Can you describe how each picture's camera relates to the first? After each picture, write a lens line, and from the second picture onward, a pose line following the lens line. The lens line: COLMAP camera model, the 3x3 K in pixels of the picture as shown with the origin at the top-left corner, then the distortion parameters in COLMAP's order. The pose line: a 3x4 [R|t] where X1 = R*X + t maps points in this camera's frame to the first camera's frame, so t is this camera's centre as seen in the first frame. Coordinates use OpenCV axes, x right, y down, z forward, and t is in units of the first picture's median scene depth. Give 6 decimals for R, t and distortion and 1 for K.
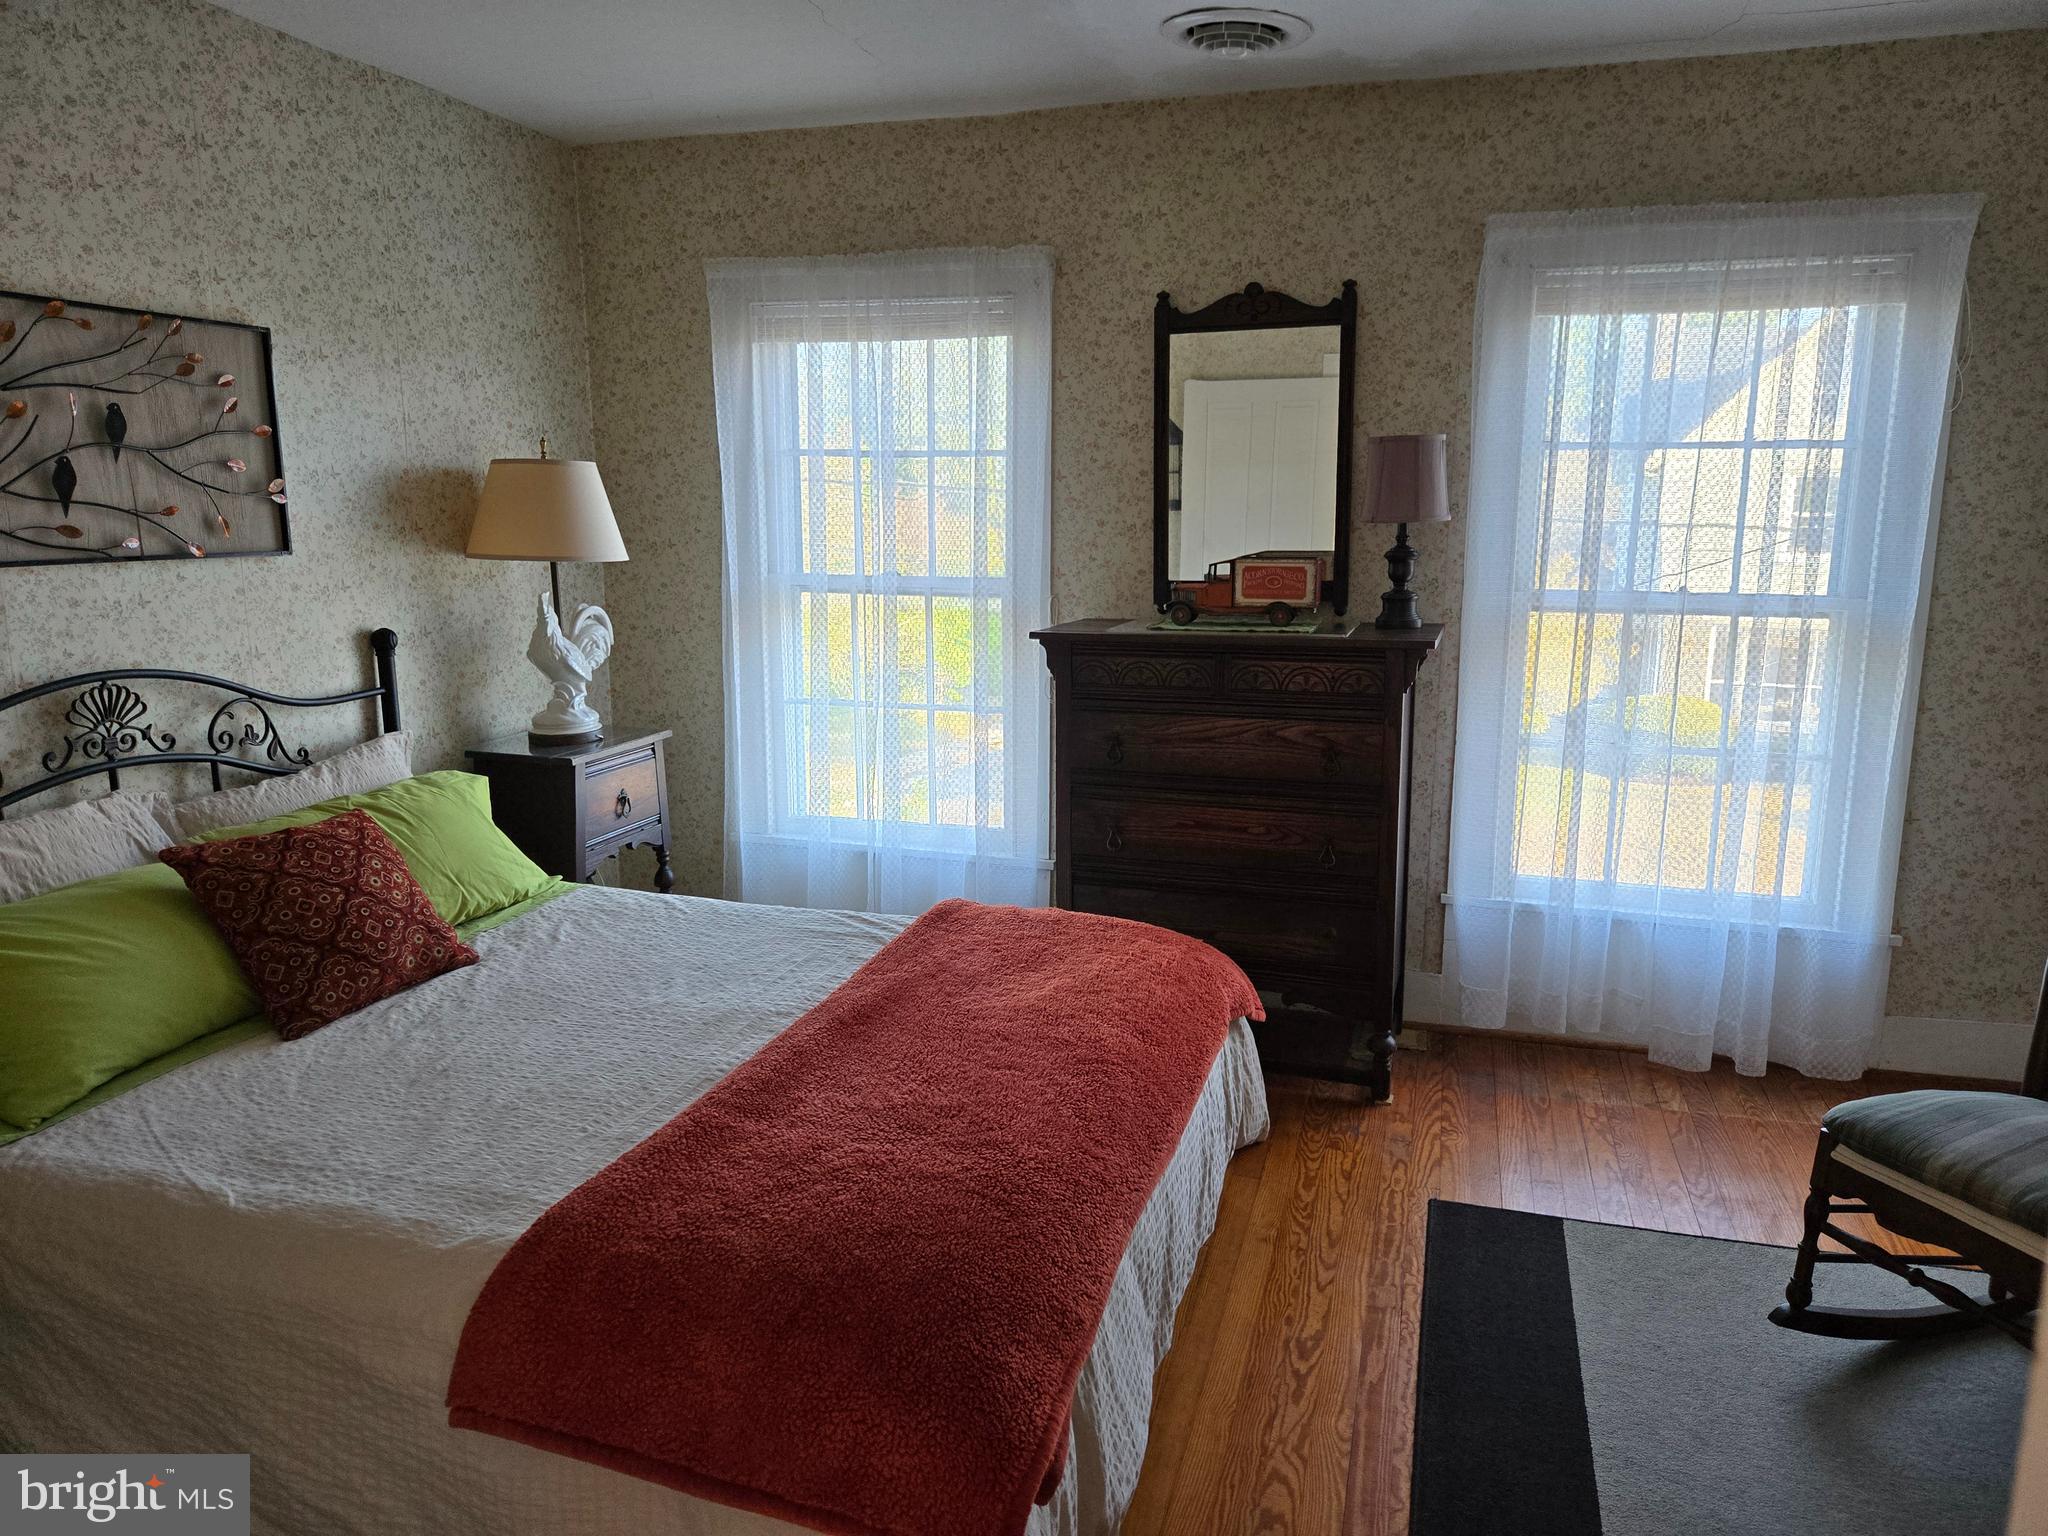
lens RADIAL K [[1384.3, 0, 1024.0], [0, 1384.3, 768.0], [0, 0, 1]] dist [0.073991, -0.077028]
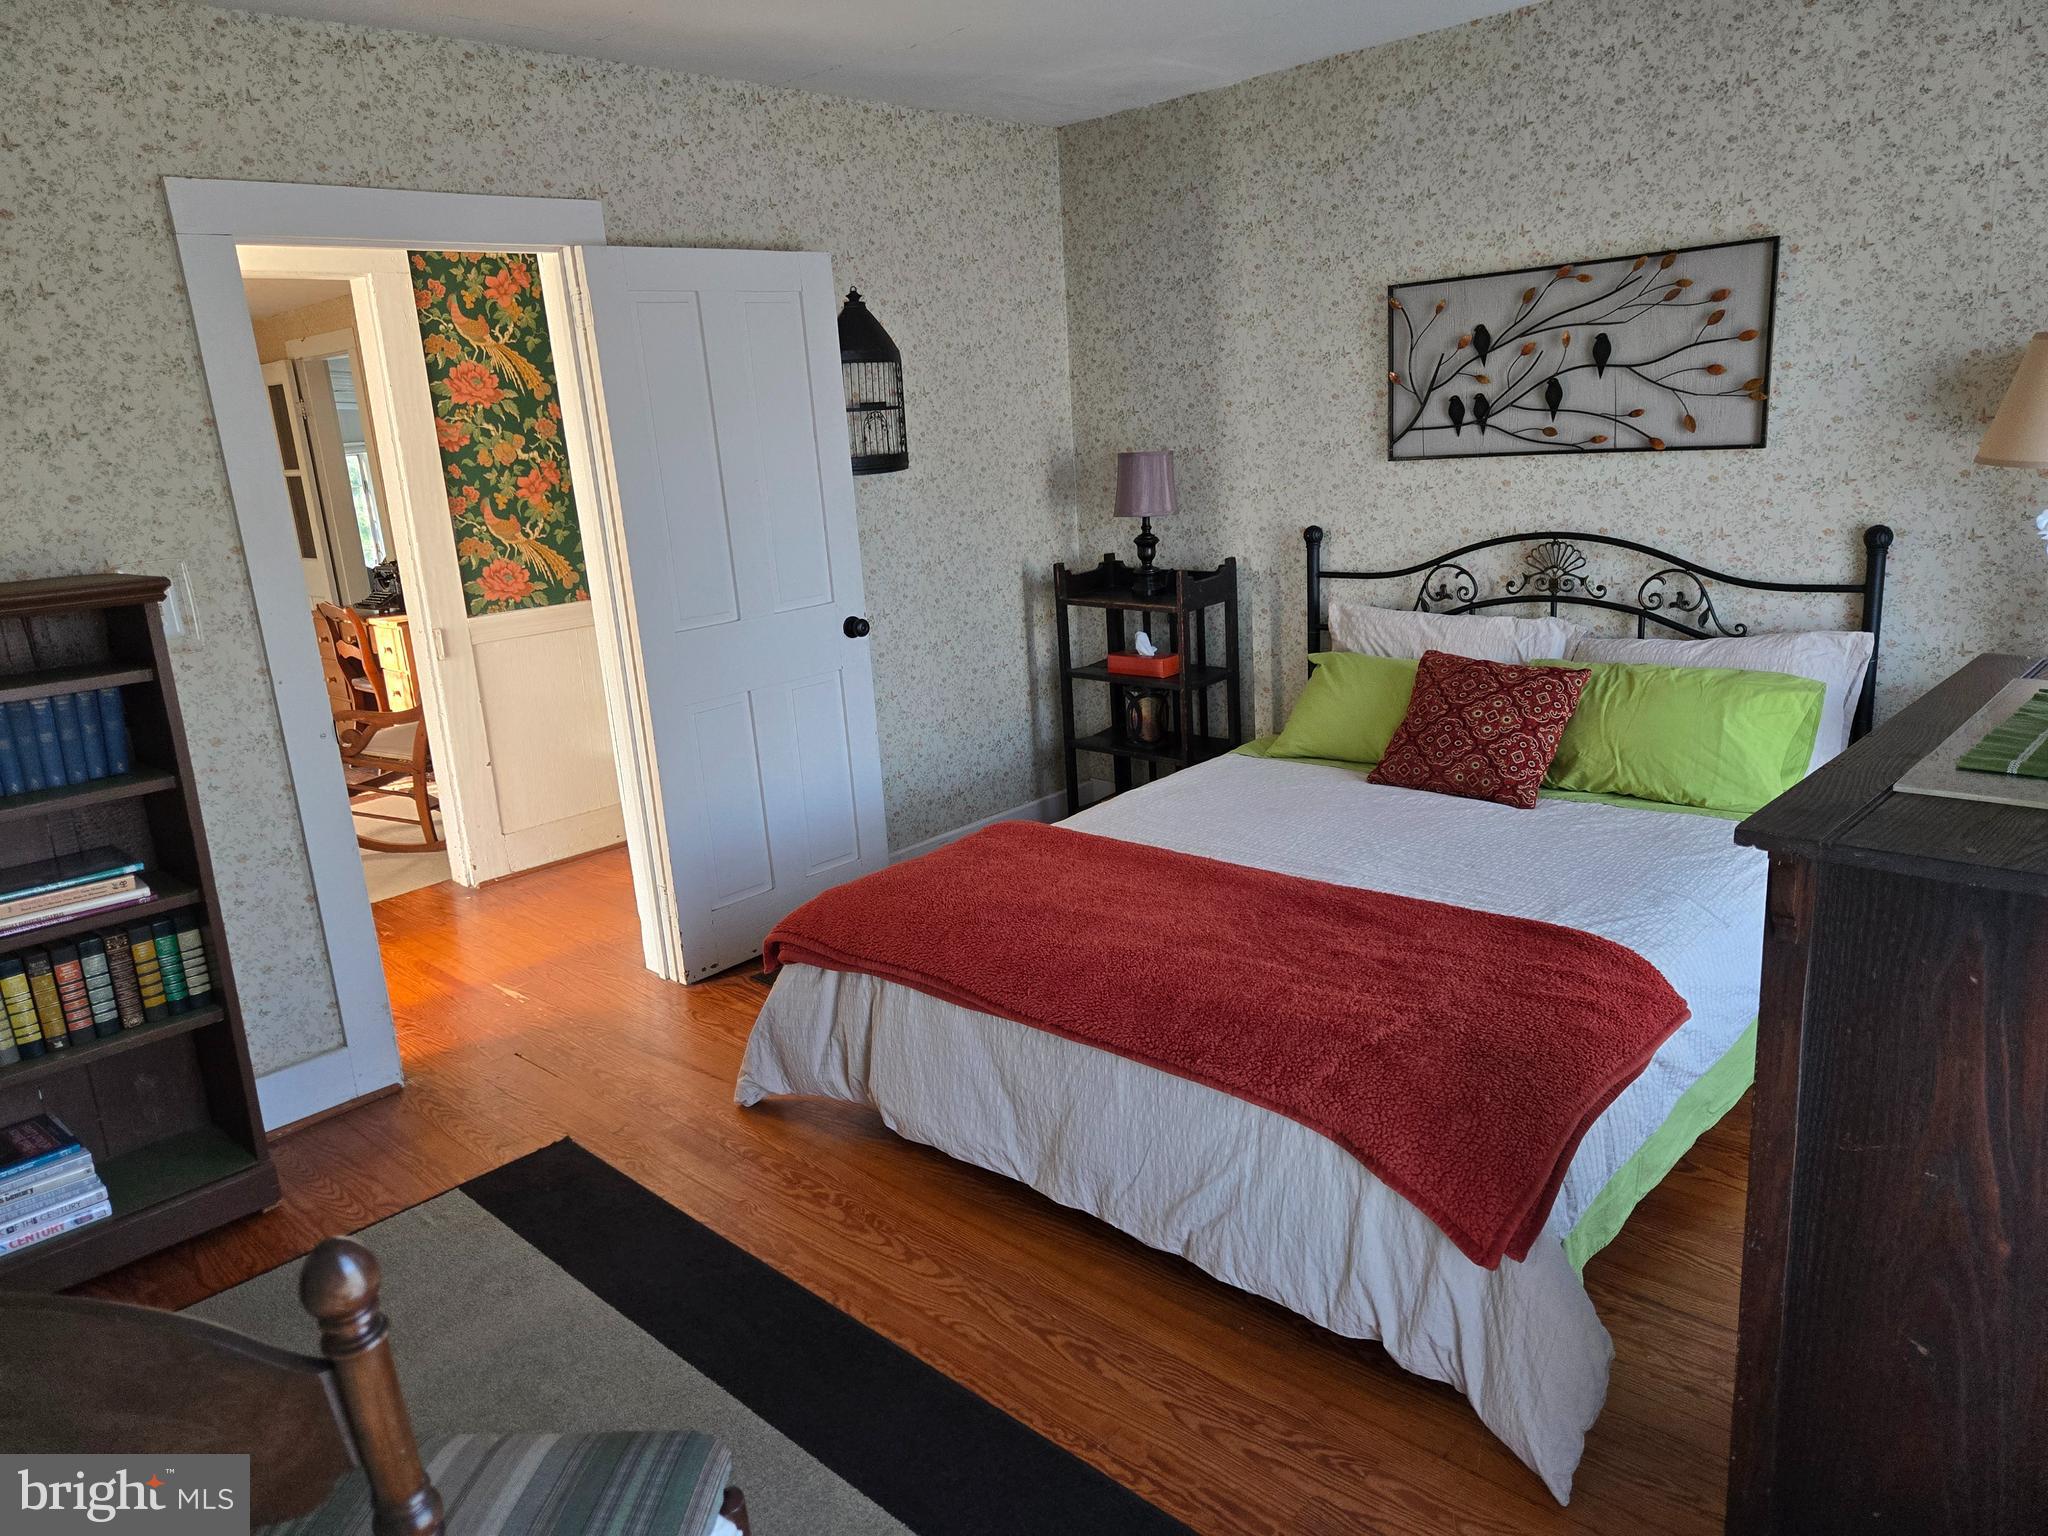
lens RADIAL K [[1384.3, 0, 1024.0], [0, 1384.3, 768.0], [0, 0, 1]] dist [0.073991, -0.077028]
pose [[-0.458482, 0.255575, -0.851161, 0.811955], [-0.097722, 0.937450, 0.334123, -0.251646], [0.883314, 0.236367, -0.404829, 1.099488]]
